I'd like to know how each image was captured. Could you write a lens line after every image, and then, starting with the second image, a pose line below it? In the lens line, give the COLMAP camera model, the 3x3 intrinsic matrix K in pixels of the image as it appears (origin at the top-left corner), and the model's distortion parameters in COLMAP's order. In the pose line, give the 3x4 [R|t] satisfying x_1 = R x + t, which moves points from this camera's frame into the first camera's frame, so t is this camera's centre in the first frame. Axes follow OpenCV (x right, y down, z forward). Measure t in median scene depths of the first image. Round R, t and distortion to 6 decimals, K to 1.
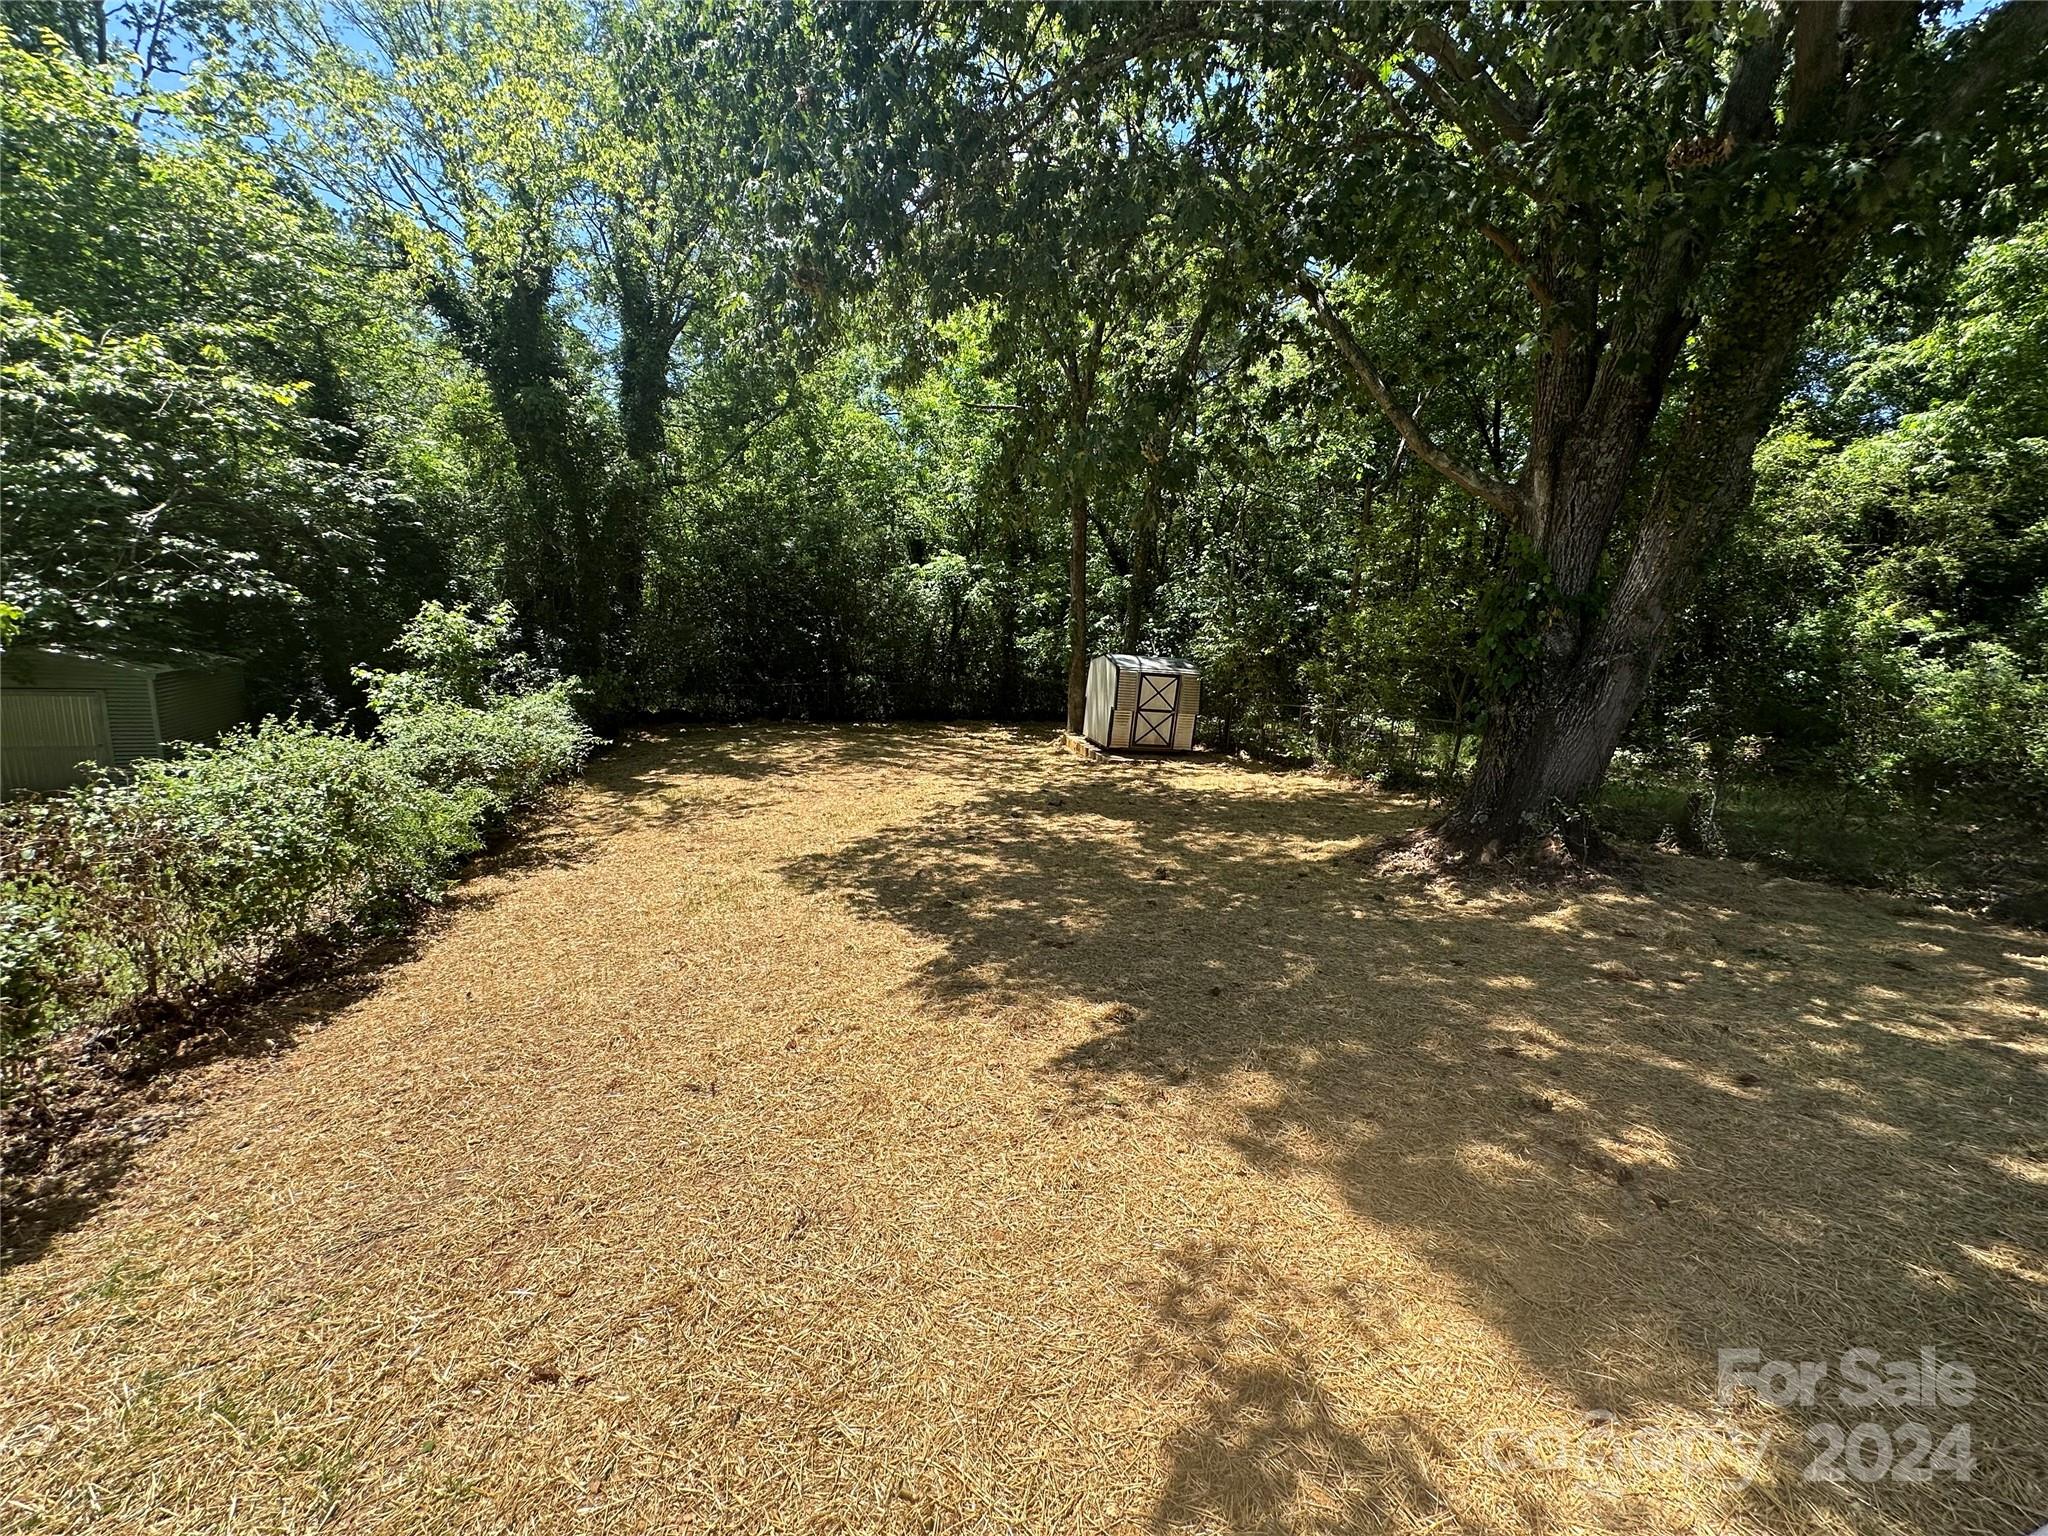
lens RADIAL K [[823.7, 0, 1021.8], [0, 823.7, 769.6], [0, 0, 1]] dist [-0.000140, 0.000174]
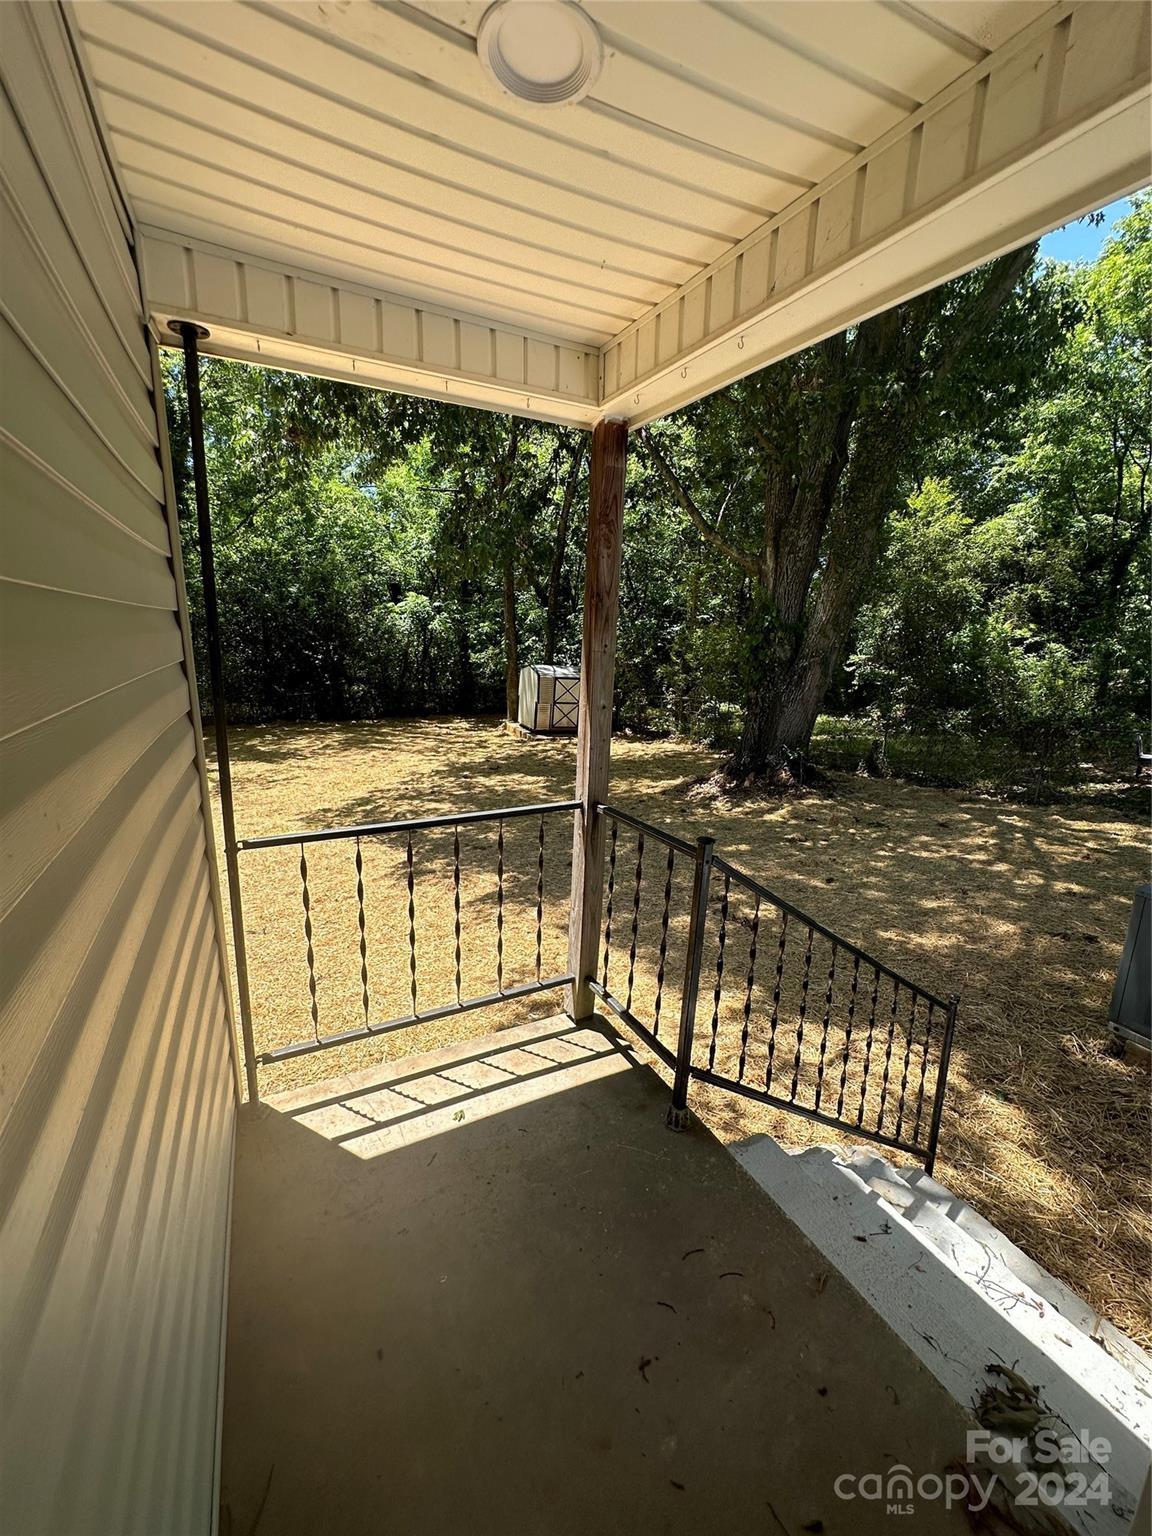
lens RADIAL K [[617.8, 0, 576.3], [0, 617.8, 766.4], [0, 0, 1]] dist [-0.000140, 0.000174]
pose [[0.989282, -0.050733, 0.136923, 0.030406], [0.047258, 0.998476, 0.028512, 0.011399], [-0.138161, -0.021735, 0.990171, -0.099423]]
